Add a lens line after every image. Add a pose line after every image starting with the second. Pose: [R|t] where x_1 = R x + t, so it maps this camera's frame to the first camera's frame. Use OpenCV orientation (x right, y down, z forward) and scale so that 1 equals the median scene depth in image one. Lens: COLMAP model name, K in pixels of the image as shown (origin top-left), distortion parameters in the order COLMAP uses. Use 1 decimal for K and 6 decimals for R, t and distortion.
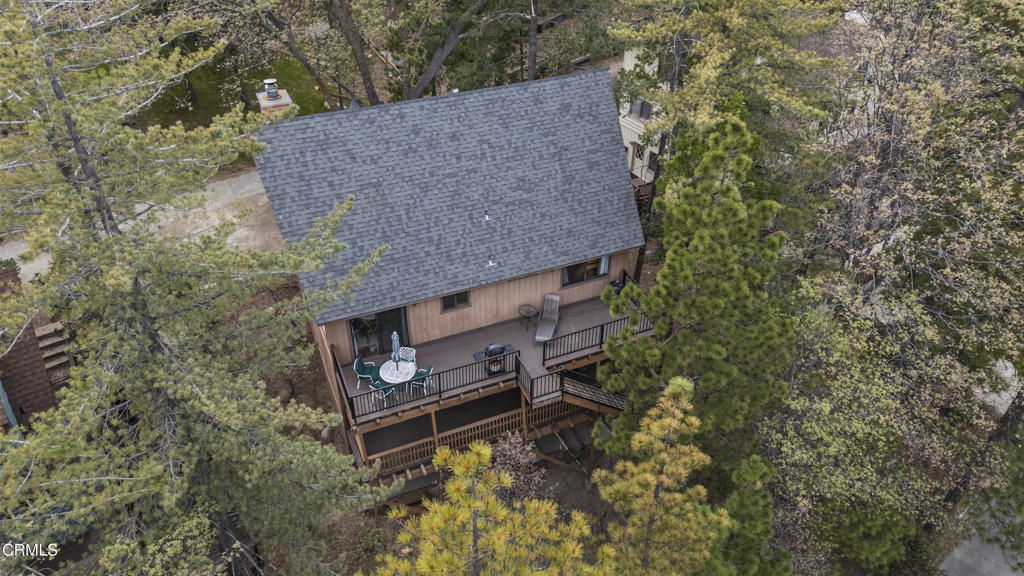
lens RADIAL K [[741.2, 0, 512.0], [0, 741.2, 288.0], [0, 0, 1]] dist [0.001484, -0.000243]
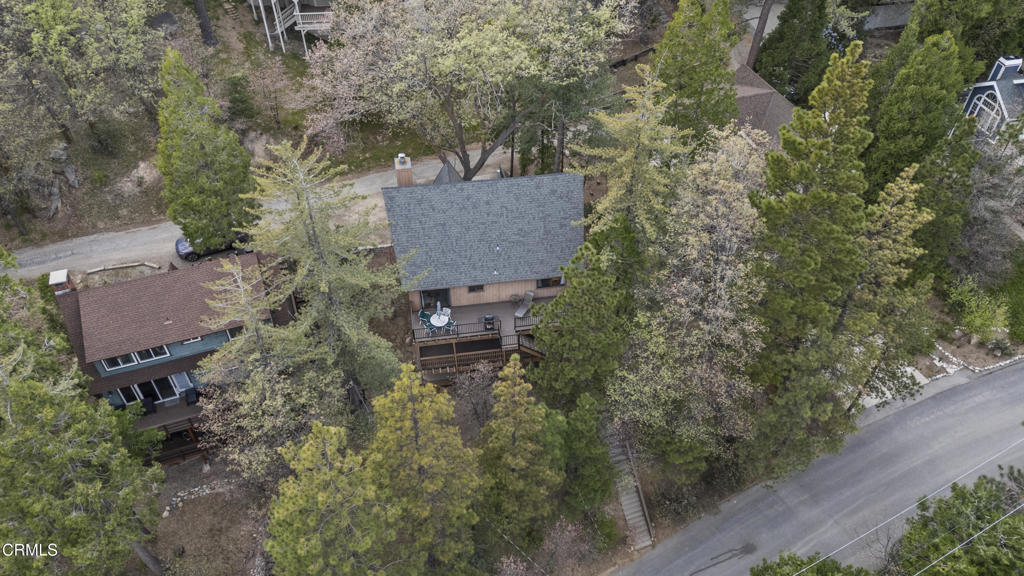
lens RADIAL K [[741.2, 0, 512.0], [0, 741.2, 288.0], [0, 0, 1]] dist [0.001484, -0.000243]
pose [[0.968260, 0.170932, -0.182360, 0.375139], [-0.148189, 0.980126, 0.131880, -0.257764], [0.201278, -0.100670, 0.974347, -0.878989]]
